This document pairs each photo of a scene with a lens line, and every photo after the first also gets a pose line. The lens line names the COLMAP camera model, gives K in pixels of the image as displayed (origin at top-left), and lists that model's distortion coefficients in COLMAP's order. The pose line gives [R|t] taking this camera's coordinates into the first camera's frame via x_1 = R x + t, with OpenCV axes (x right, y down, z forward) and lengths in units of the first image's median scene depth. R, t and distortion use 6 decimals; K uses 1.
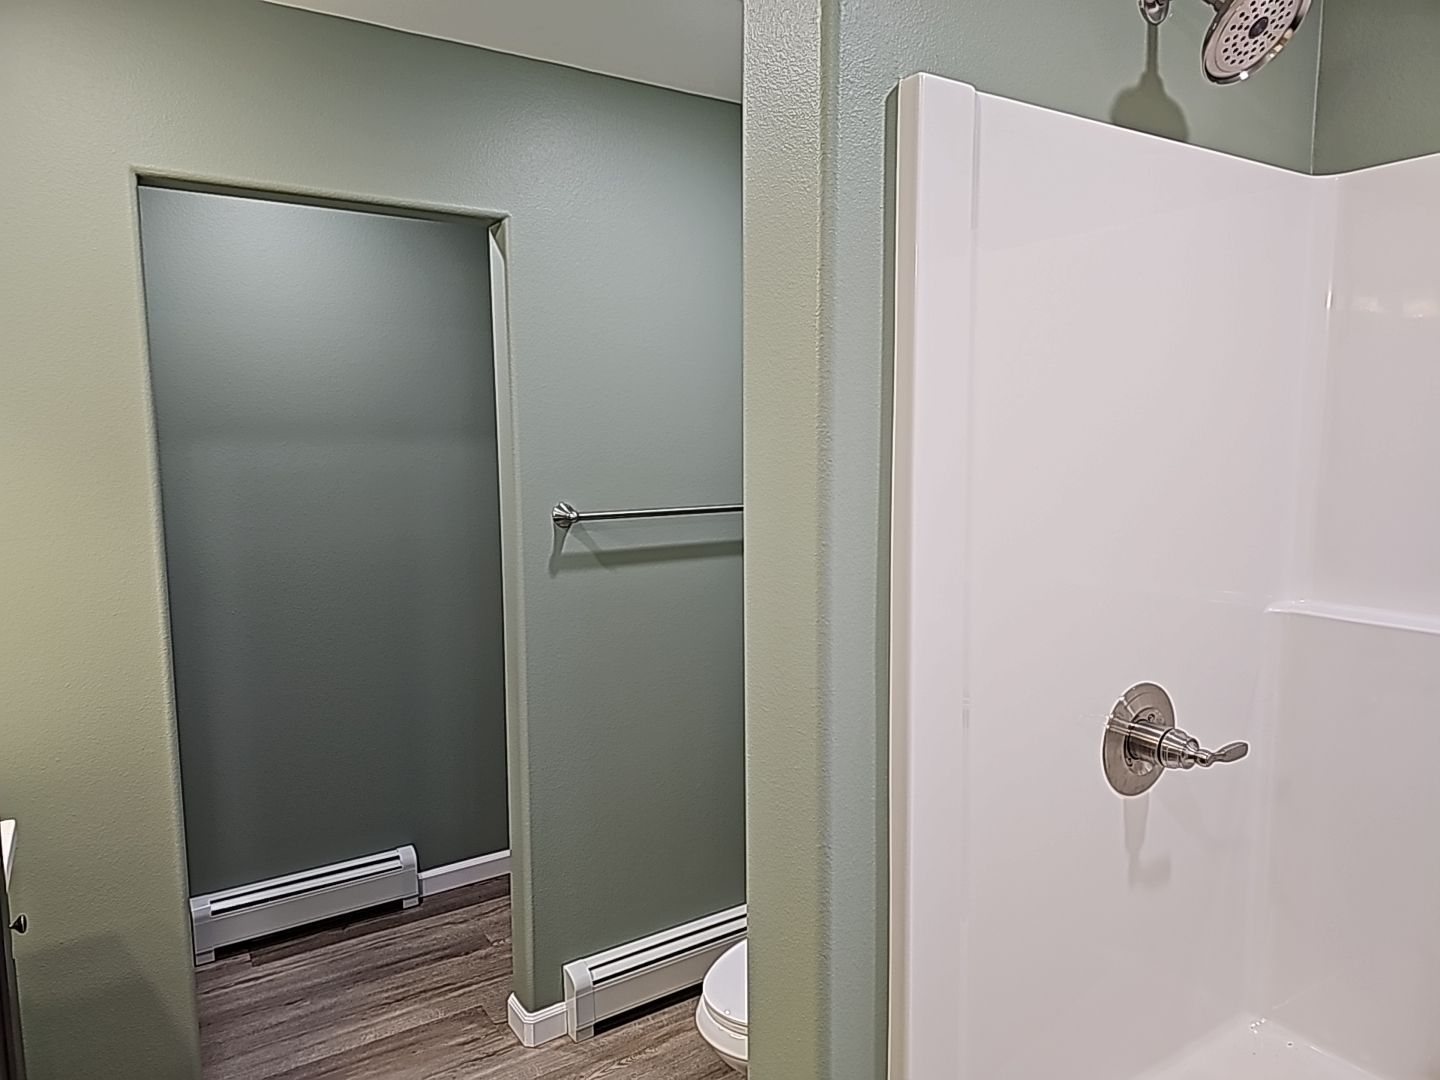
lens RADIAL K [[923.6, 0, 708.5], [0, 923.6, 533.9], [0, 0, 1]] dist [0.010286, -0.019734]
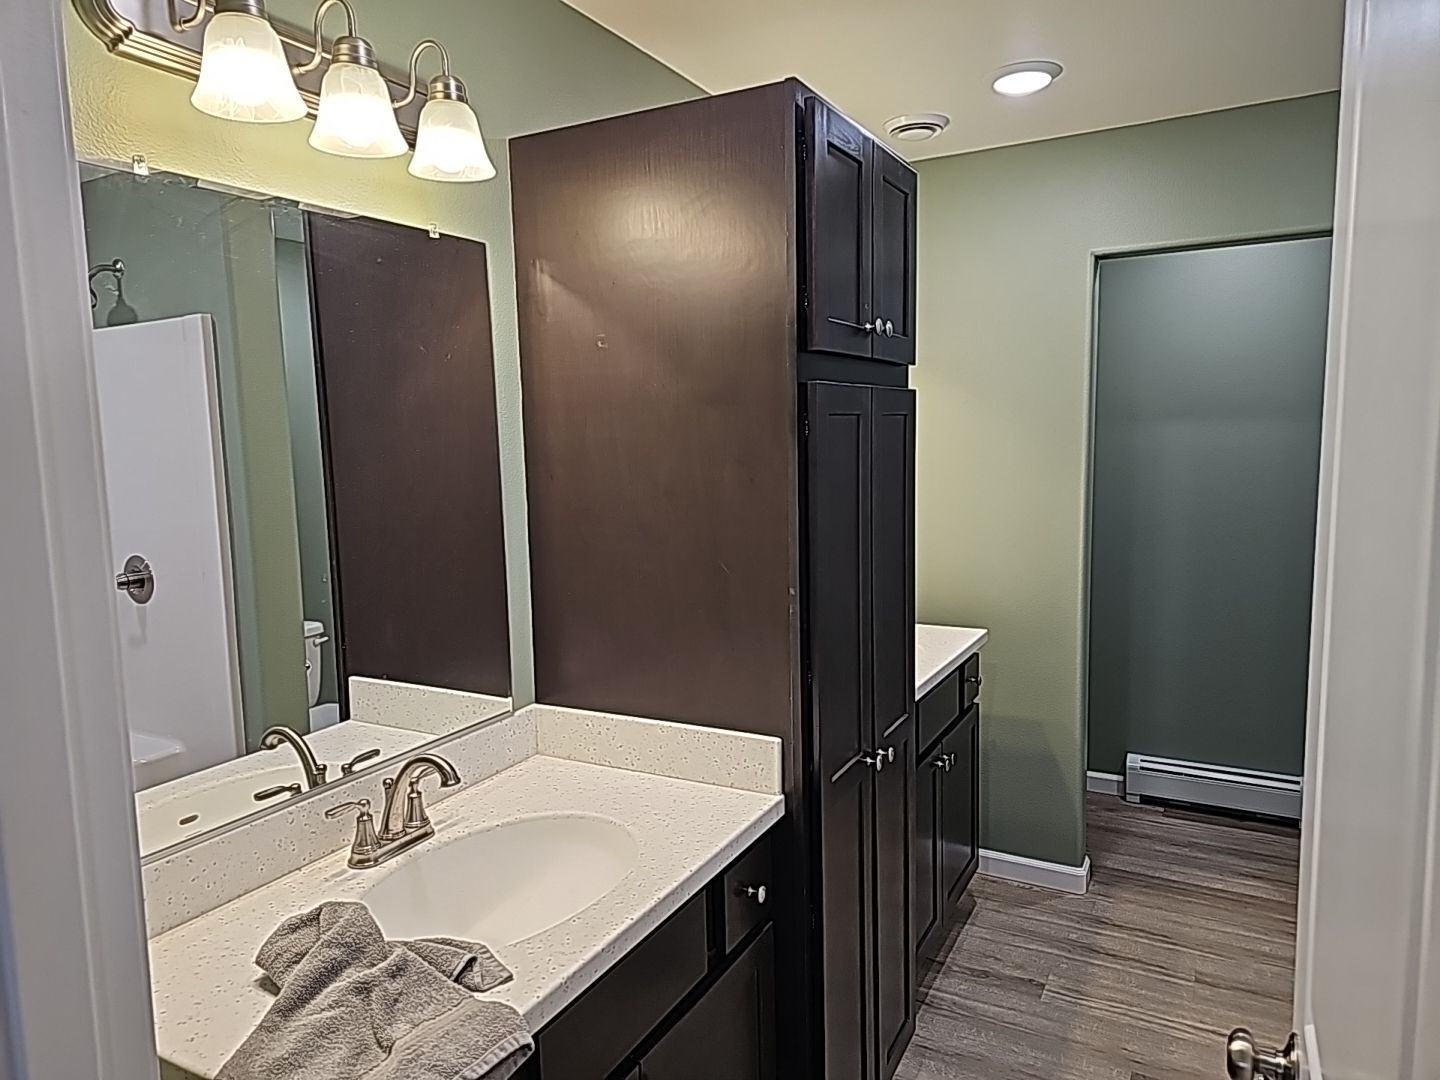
lens RADIAL K [[923.6, 0, 730.7], [0, 923.6, 535.7], [0, 0, 1]] dist [0.010286, -0.019734]
pose [[0.471666, 0.093698, -0.876785, 0.365131], [-0.066055, 0.995299, 0.070829, 0.012050], [0.879300, 0.024508, 0.475638, -0.204201]]
